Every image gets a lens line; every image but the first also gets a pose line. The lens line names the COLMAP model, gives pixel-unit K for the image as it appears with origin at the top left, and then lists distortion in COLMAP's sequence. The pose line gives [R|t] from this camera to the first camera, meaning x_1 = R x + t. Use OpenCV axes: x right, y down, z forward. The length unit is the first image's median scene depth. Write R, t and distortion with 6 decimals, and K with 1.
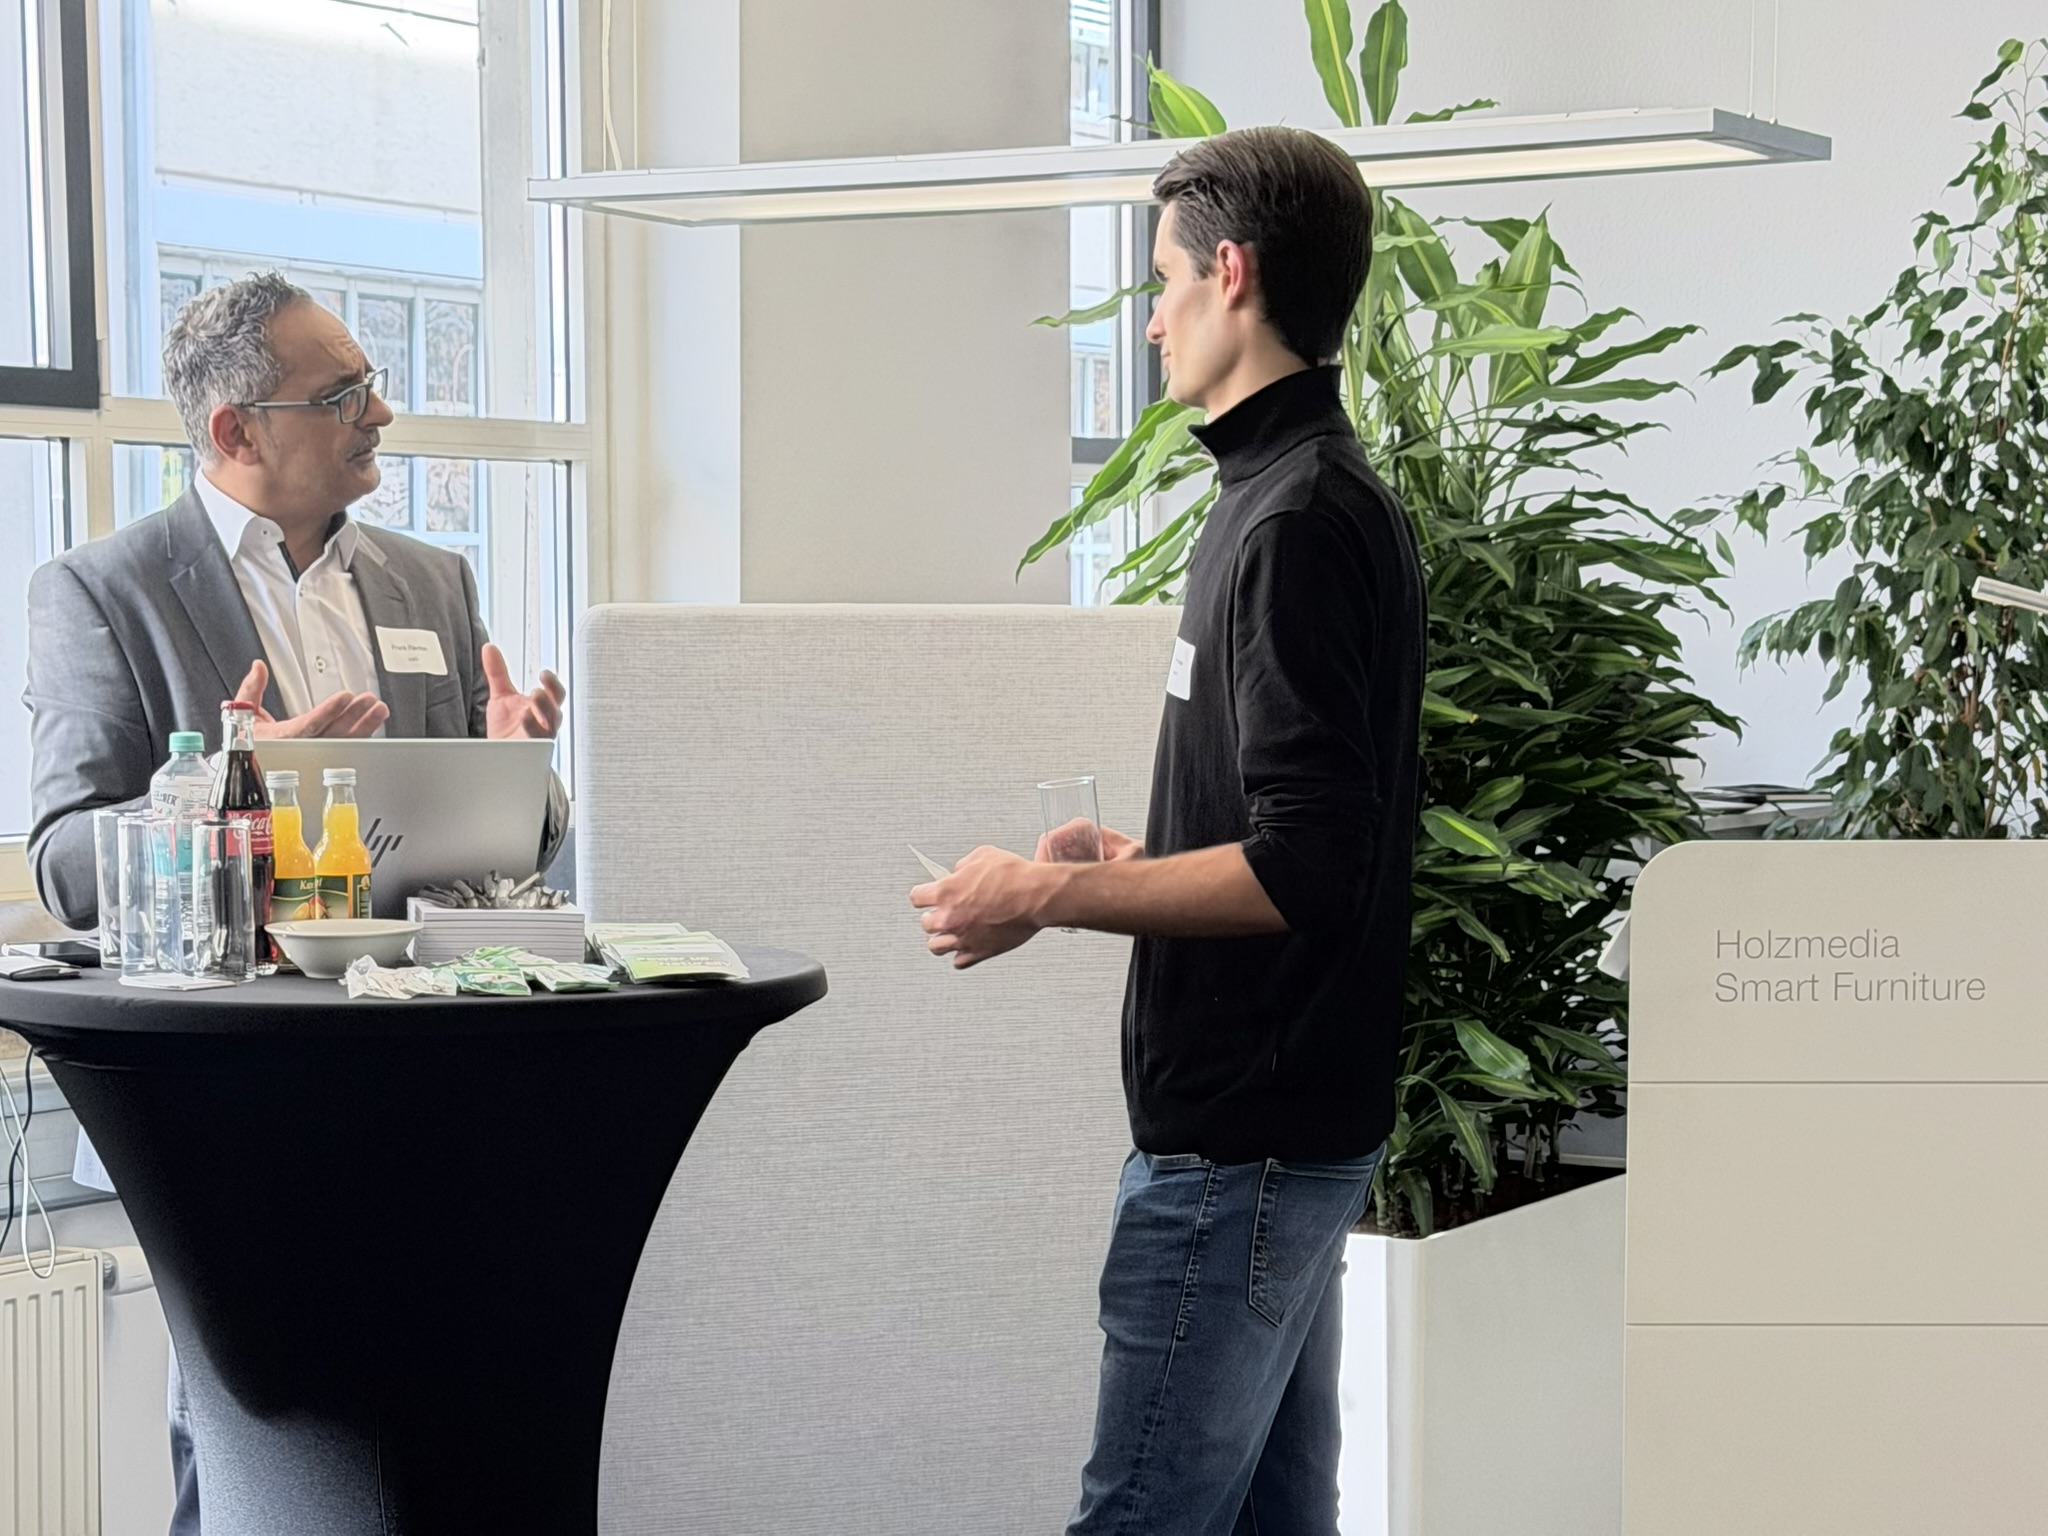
lens RADIAL K [[4011.1, 0, 1024.0], [0, 4011.1, 768.0], [0, 0, 1]] dist [0.263773, 0.297200]
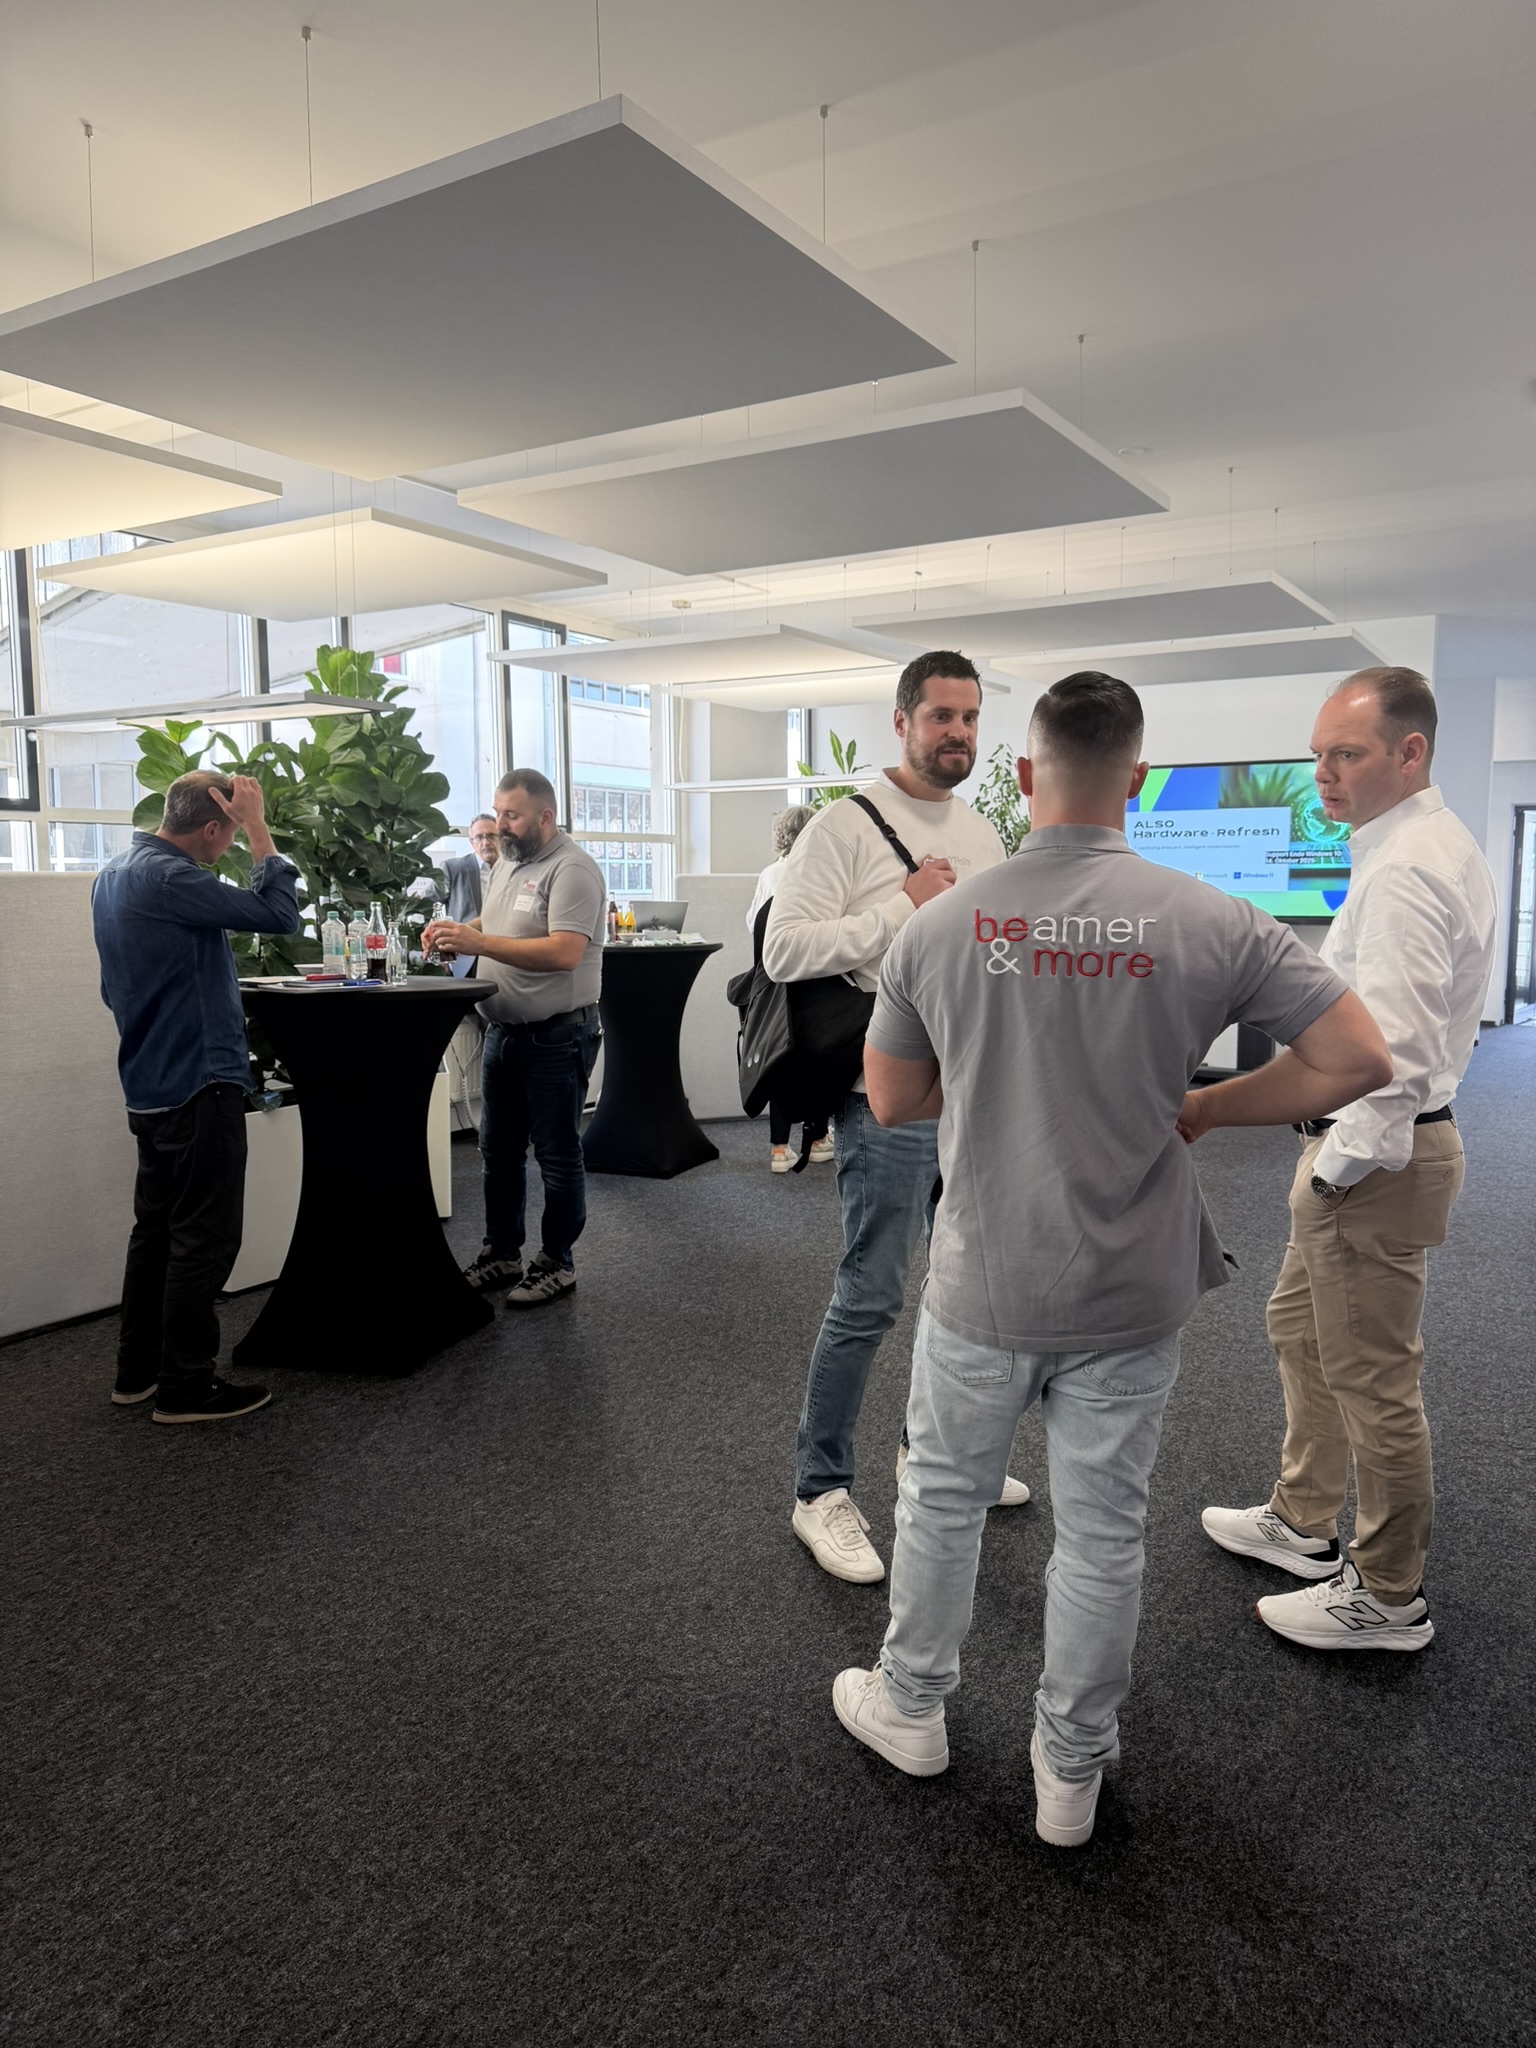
lens RADIAL K [[1438.5, 0, 768.0], [0, 1438.5, 1024.0], [0, 0, 1]] dist [-0.004209, -0.001931]
pose [[0.999161, -0.003807, -0.040778, 0.058234], [0.006049, 0.998468, 0.055003, 0.036812], [0.040507, -0.055204, 0.997653, -0.593089]]
